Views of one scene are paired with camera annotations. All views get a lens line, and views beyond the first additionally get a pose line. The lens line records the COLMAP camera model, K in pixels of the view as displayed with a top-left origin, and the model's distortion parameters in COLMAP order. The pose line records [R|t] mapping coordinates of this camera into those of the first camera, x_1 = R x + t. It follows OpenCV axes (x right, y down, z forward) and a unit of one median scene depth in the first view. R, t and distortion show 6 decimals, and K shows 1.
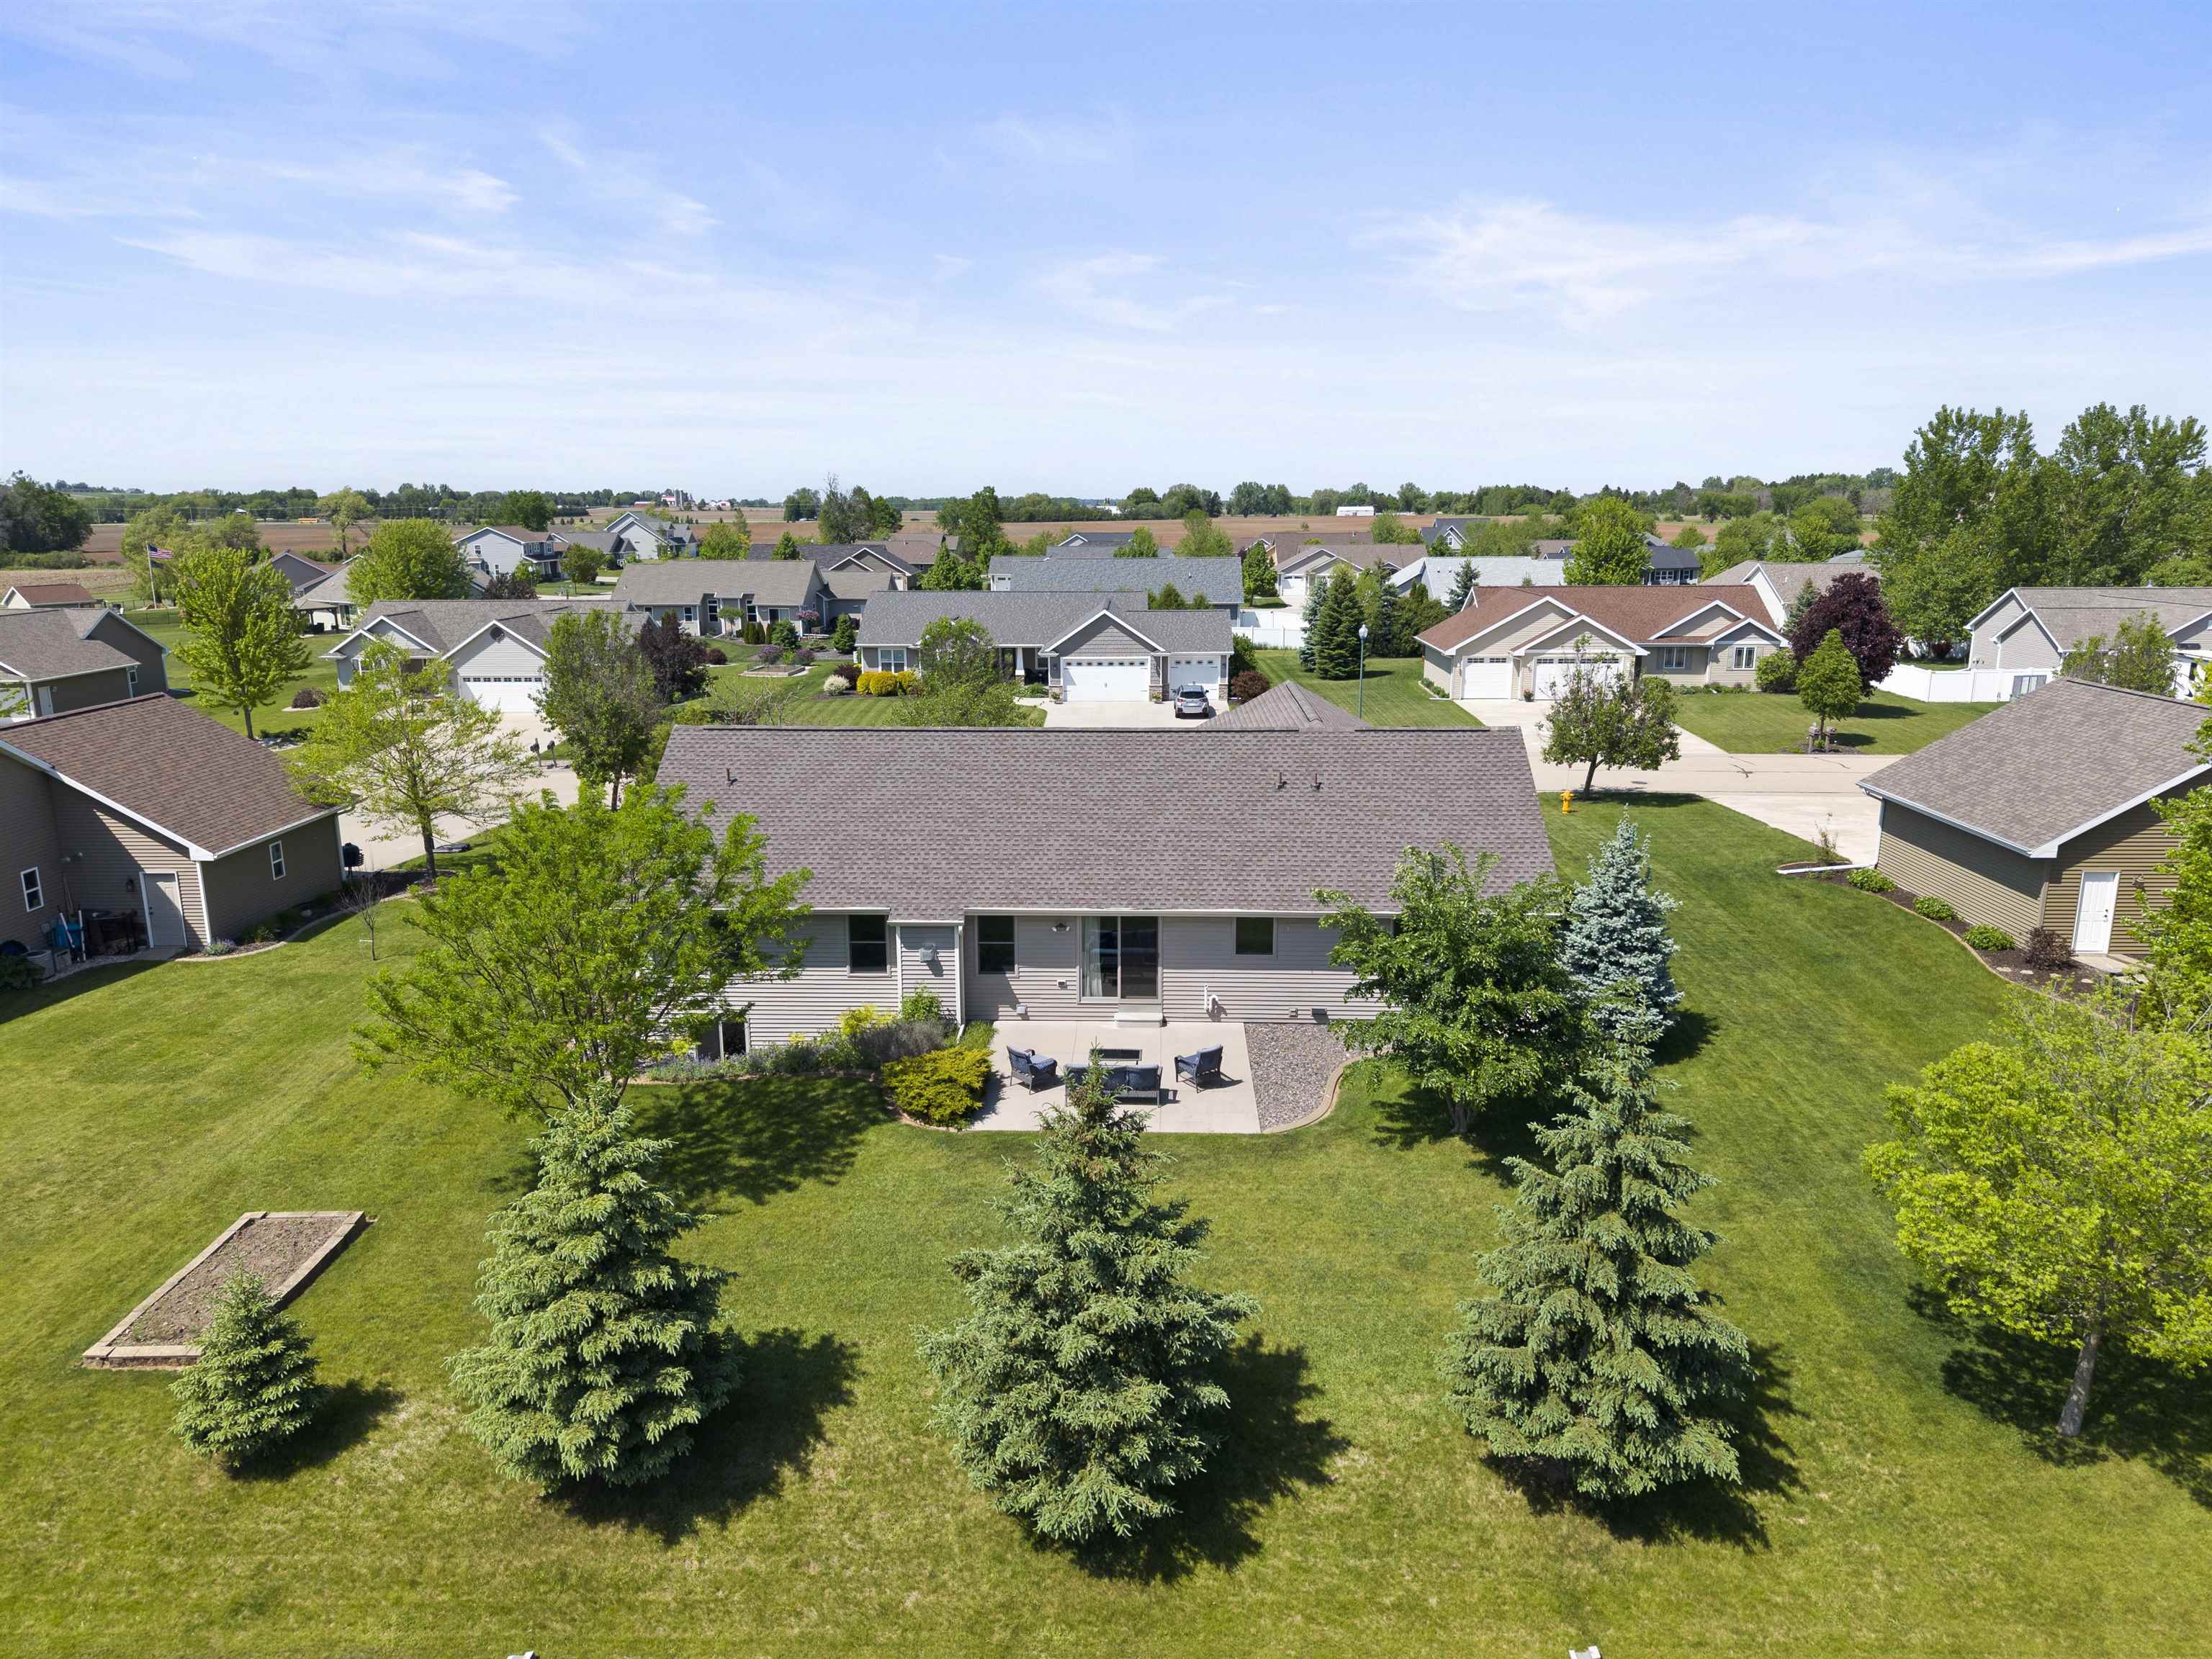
lens RADIAL K [[1476.7, 0, 1104.9], [0, 1476.7, 834.8], [0, 0, 1]] dist [0.023759, -0.019236]
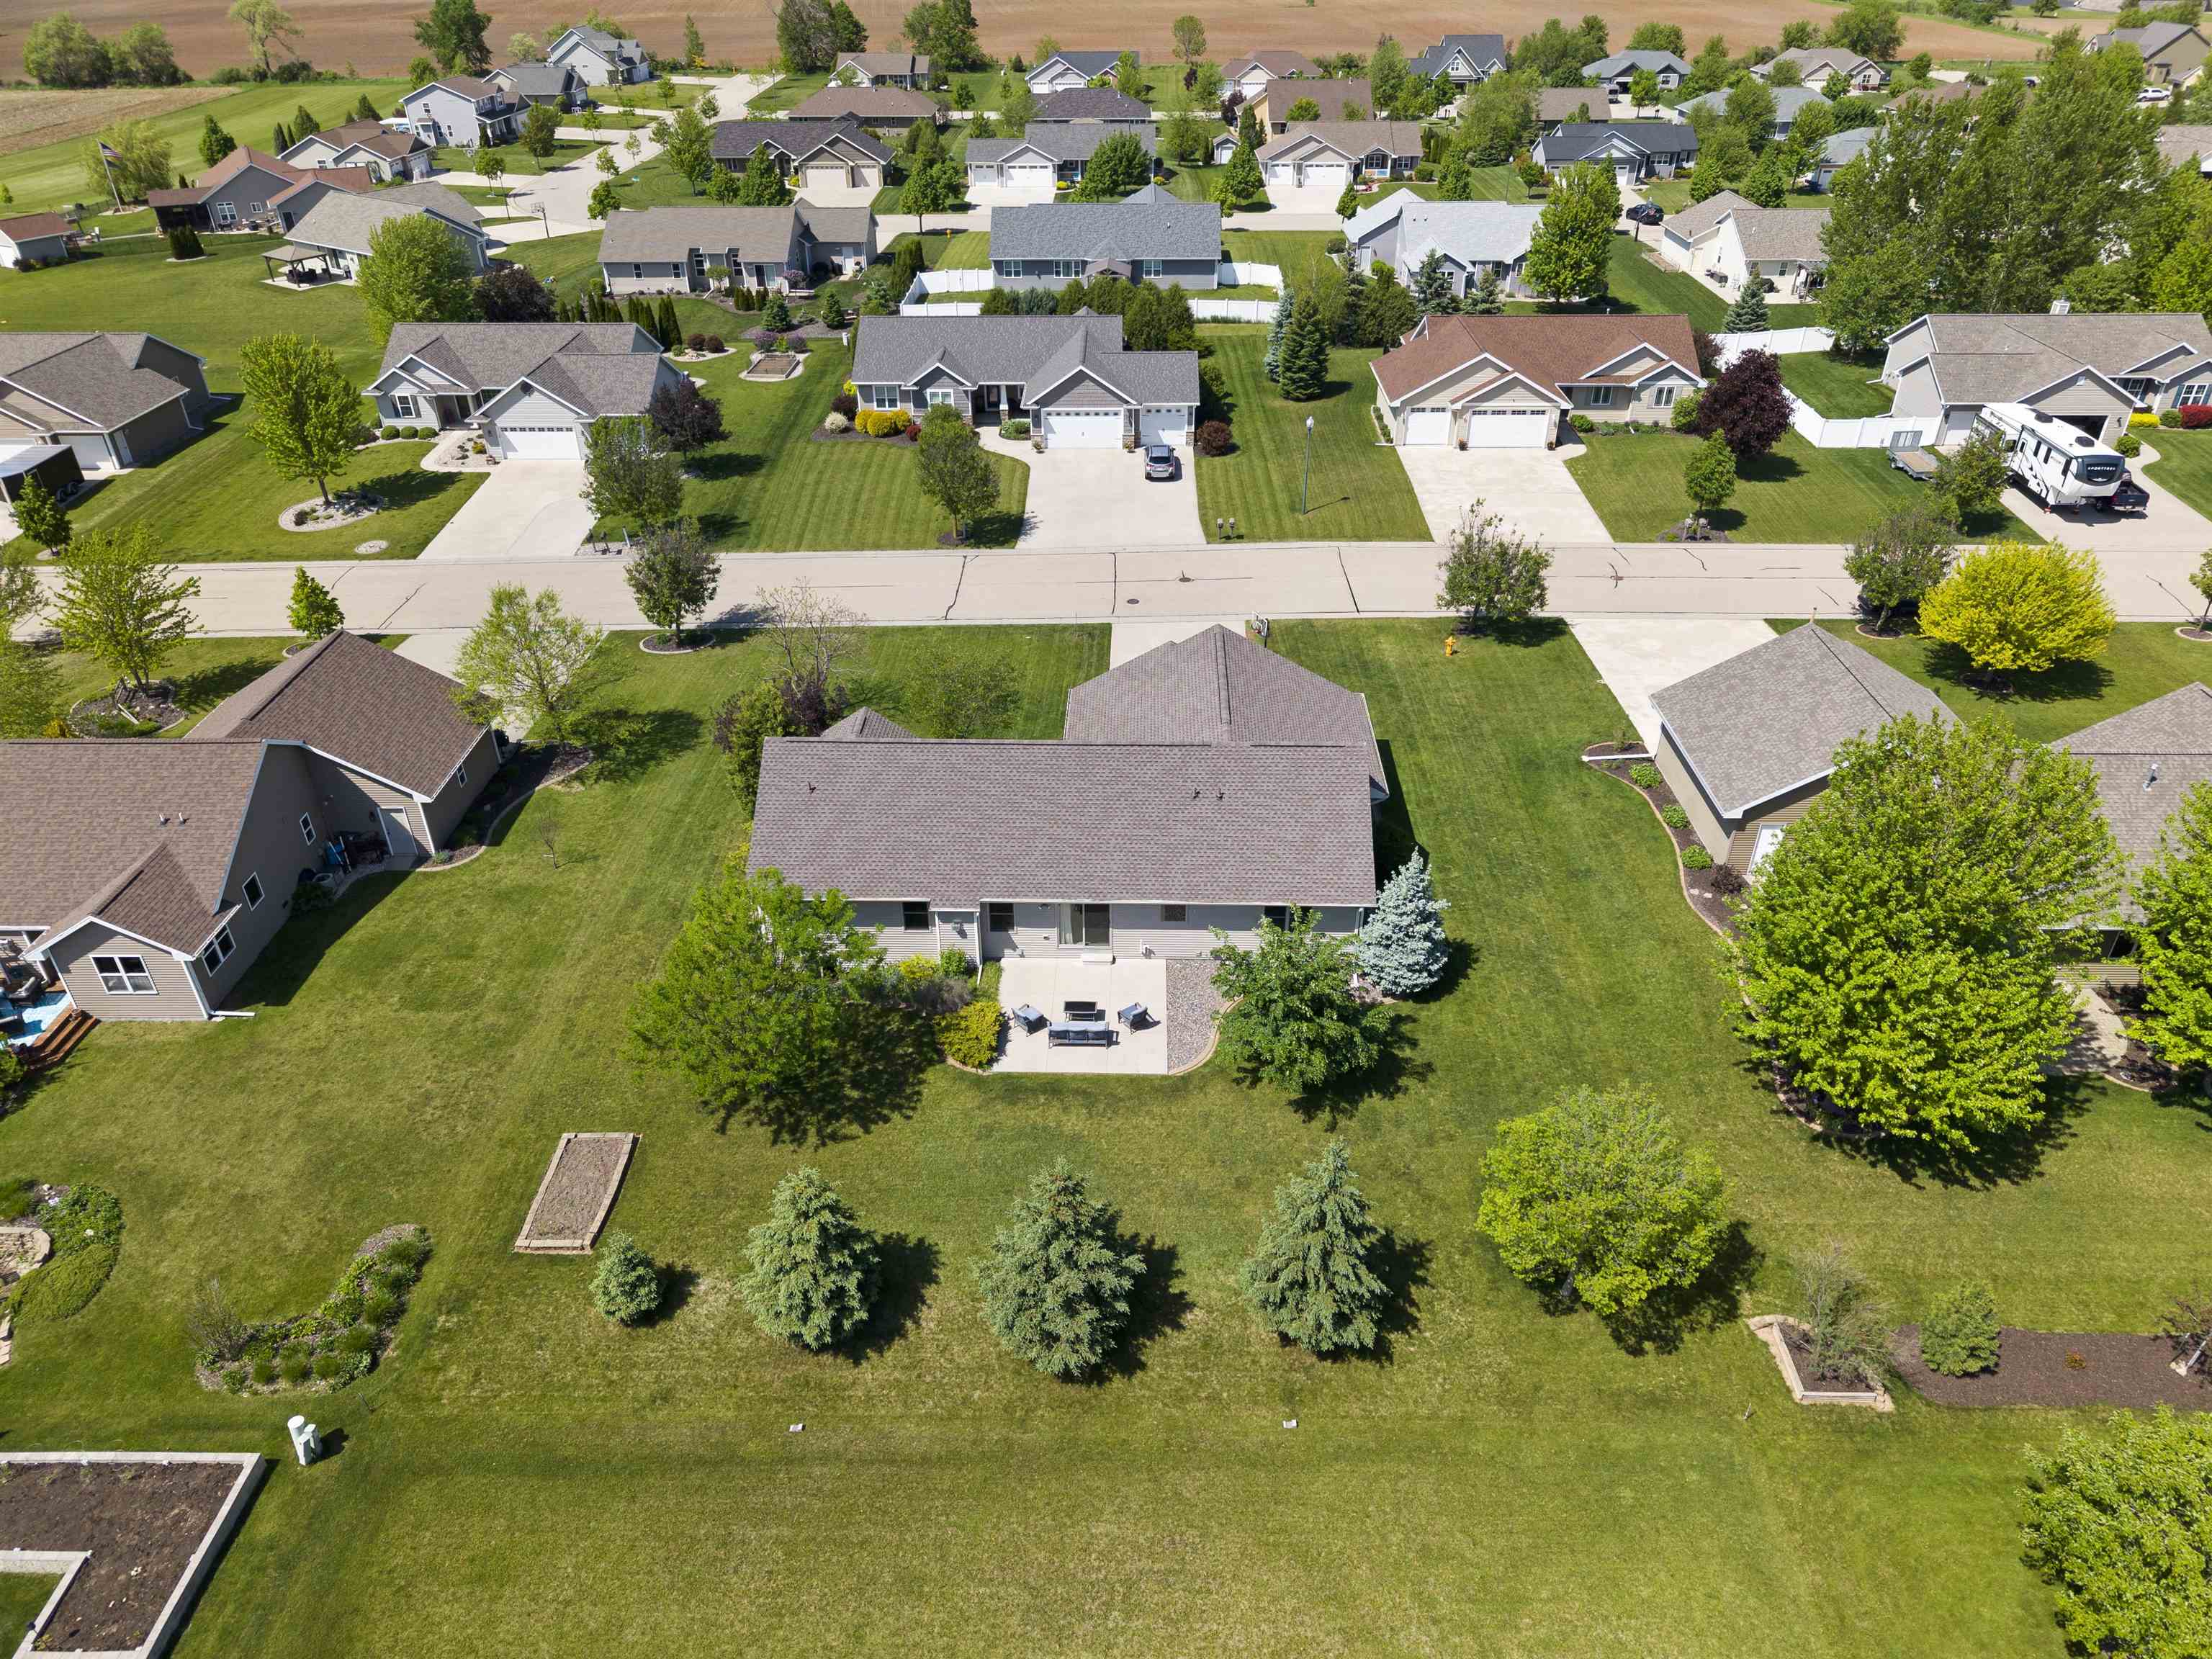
lens RADIAL K [[1476.7, 0, 1105.4], [0, 1476.7, 831.8], [0, 0, 1]] dist [0.023759, -0.019236]
pose [[0.999962, -0.006659, 0.005542, 0.025468], [0.004418, 0.942233, 0.334929, -0.531278], [-0.007453, -0.334891, 0.942227, -0.401454]]
